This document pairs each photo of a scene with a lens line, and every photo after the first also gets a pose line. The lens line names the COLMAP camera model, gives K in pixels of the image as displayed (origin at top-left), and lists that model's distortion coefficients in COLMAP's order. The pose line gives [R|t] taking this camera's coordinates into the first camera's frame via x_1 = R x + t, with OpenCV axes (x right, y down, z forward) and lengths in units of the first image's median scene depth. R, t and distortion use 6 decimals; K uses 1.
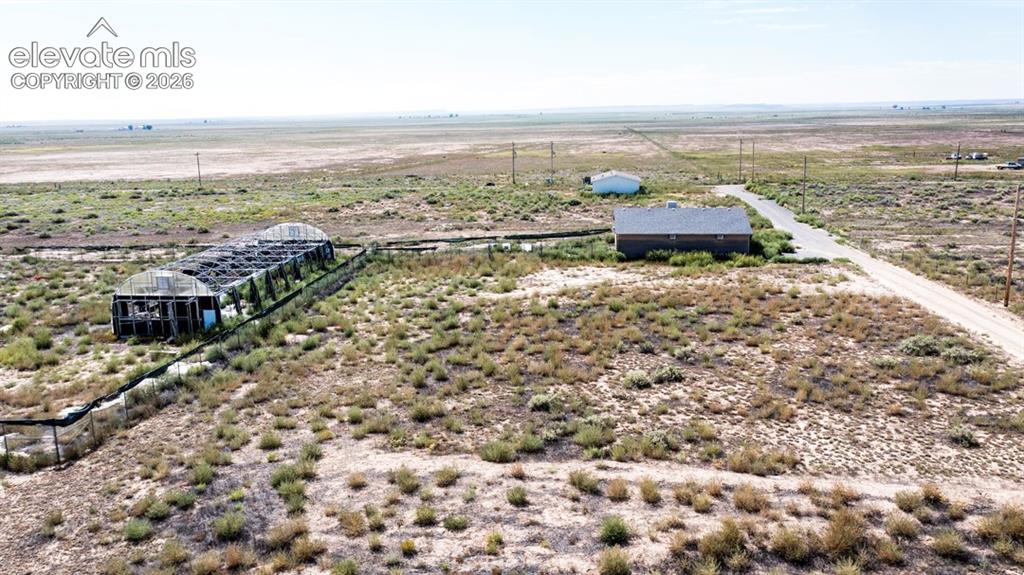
lens RADIAL K [[806.1, 0, 513.9], [0, 806.1, 287.2], [0, 0, 1]] dist [-0.005094, 0.009731]
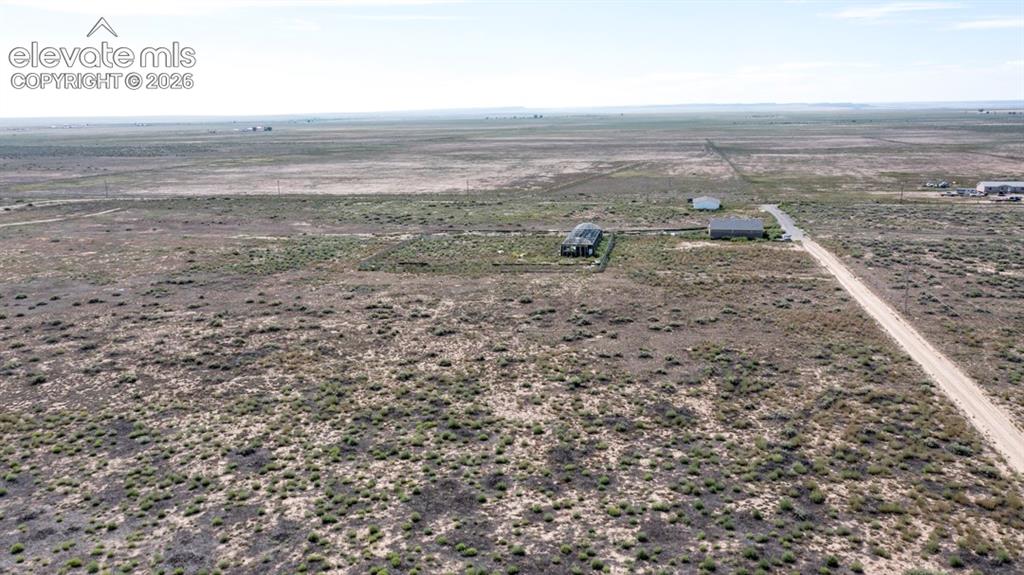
lens RADIAL K [[806.1, 0, 508.5], [0, 806.1, 286.3], [0, 0, 1]] dist [-0.005094, 0.009731]
pose [[0.995076, 0.025504, -0.095774, -0.256256], [-0.025200, 0.999673, 0.004382, 0.117327], [0.095854, -0.001947, 0.995393, -1.582774]]
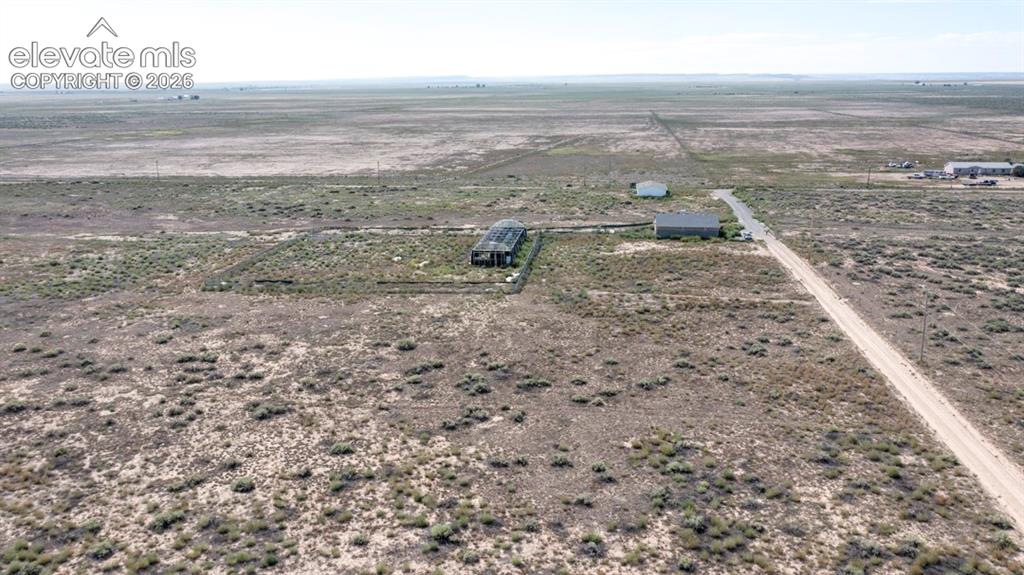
lens RADIAL K [[806.1, 0, 511.0], [0, 806.1, 289.2], [0, 0, 1]] dist [-0.005094, 0.009731]
pose [[0.999507, 0.017824, -0.025835, -0.193988], [-0.016710, 0.998948, 0.042711, 0.014960], [0.026569, -0.042259, 0.998753, -1.116191]]
